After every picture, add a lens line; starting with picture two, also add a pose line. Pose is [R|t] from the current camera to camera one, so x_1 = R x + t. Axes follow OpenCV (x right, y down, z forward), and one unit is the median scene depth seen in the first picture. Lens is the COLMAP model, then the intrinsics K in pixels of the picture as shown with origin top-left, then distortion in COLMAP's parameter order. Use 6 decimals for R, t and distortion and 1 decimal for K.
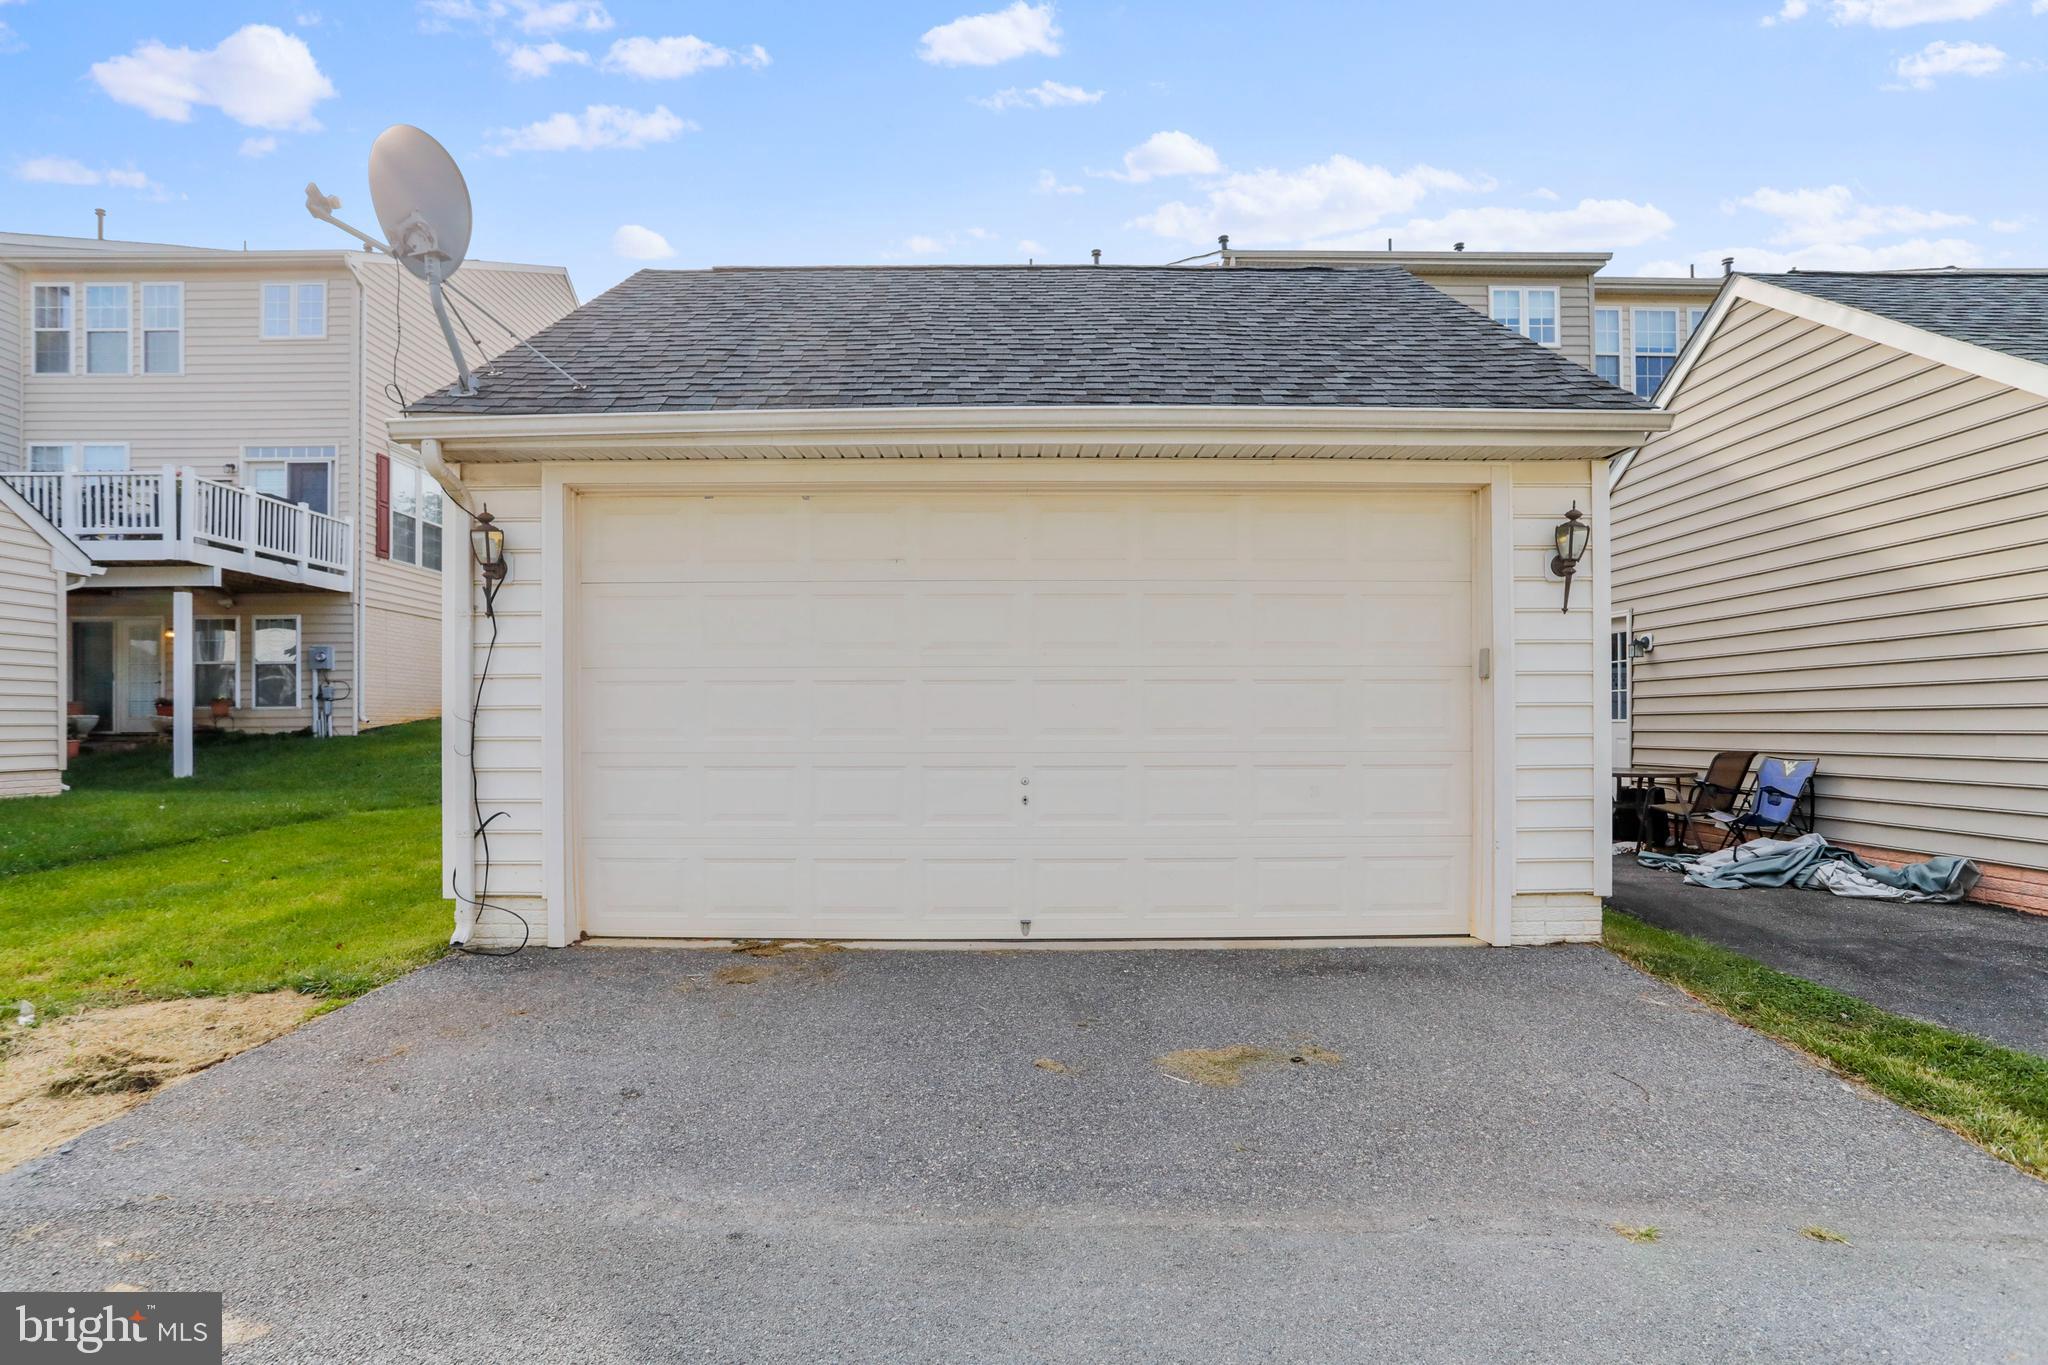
lens RADIAL K [[999.2, 0, 1022.7], [0, 999.2, 725.8], [0, 0, 1]] dist [-0.037905, 0.017481]
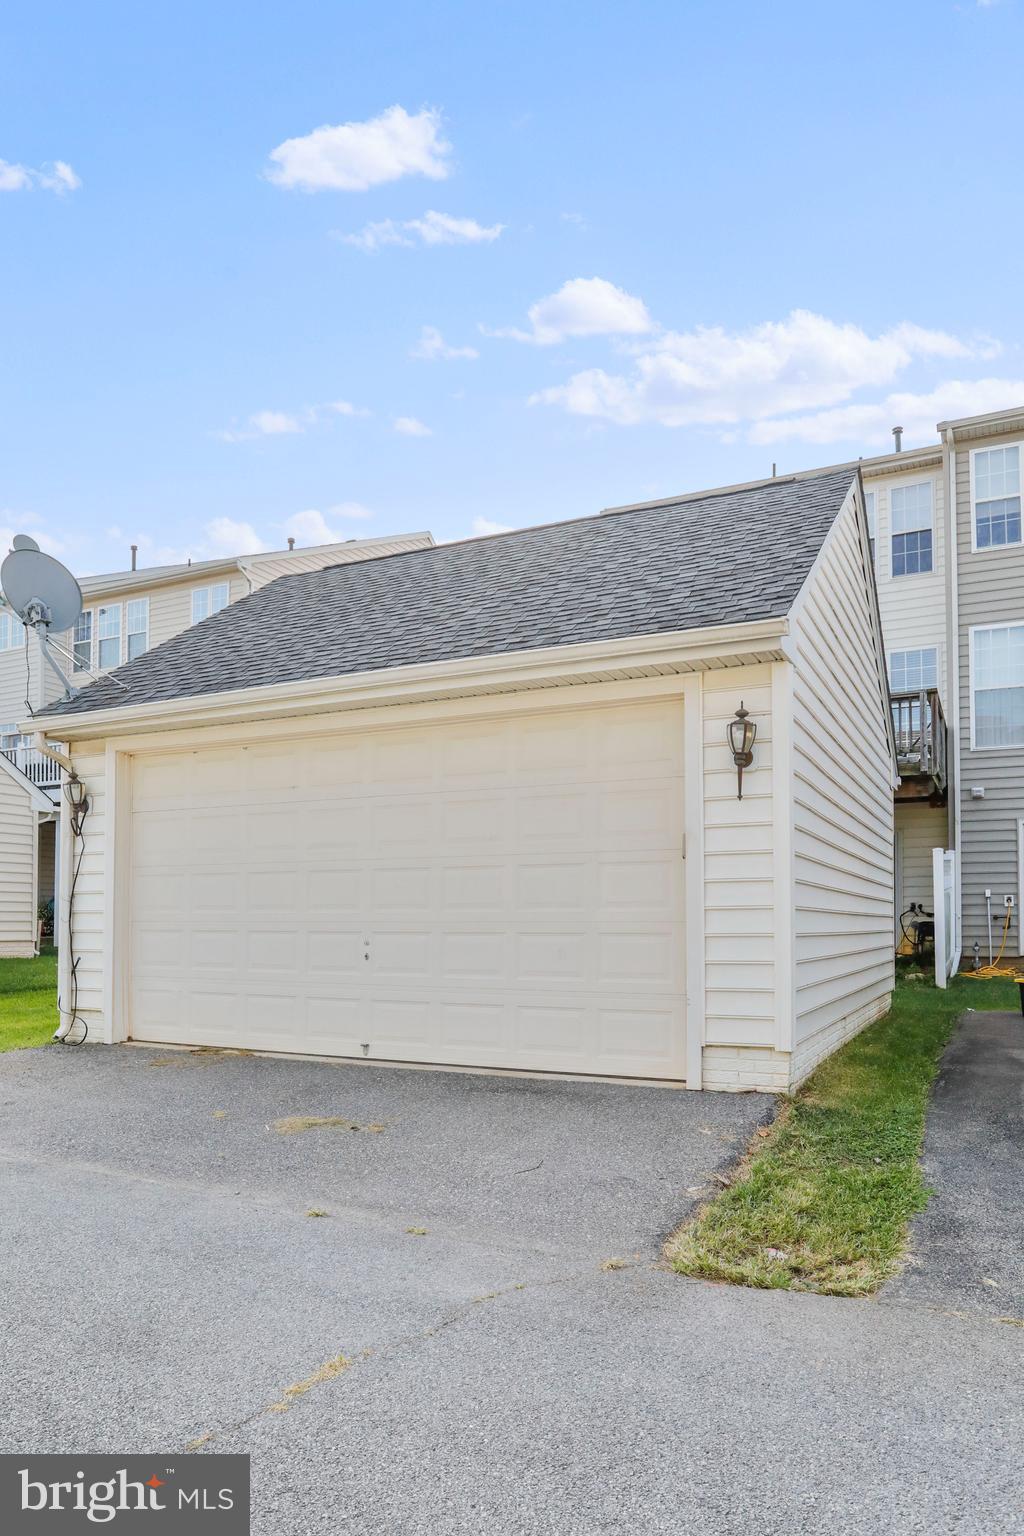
lens RADIAL K [[1011.1, 0, 511.9], [0, 1011.1, 897.5], [0, 0, 1]] dist [-0.001441, 0.000232]
pose [[0.893750, -0.008301, -0.448489, 0.828136], [-0.002612, 0.999715, -0.023710, 0.027059], [0.448559, 0.022362, 0.893474, -0.155765]]
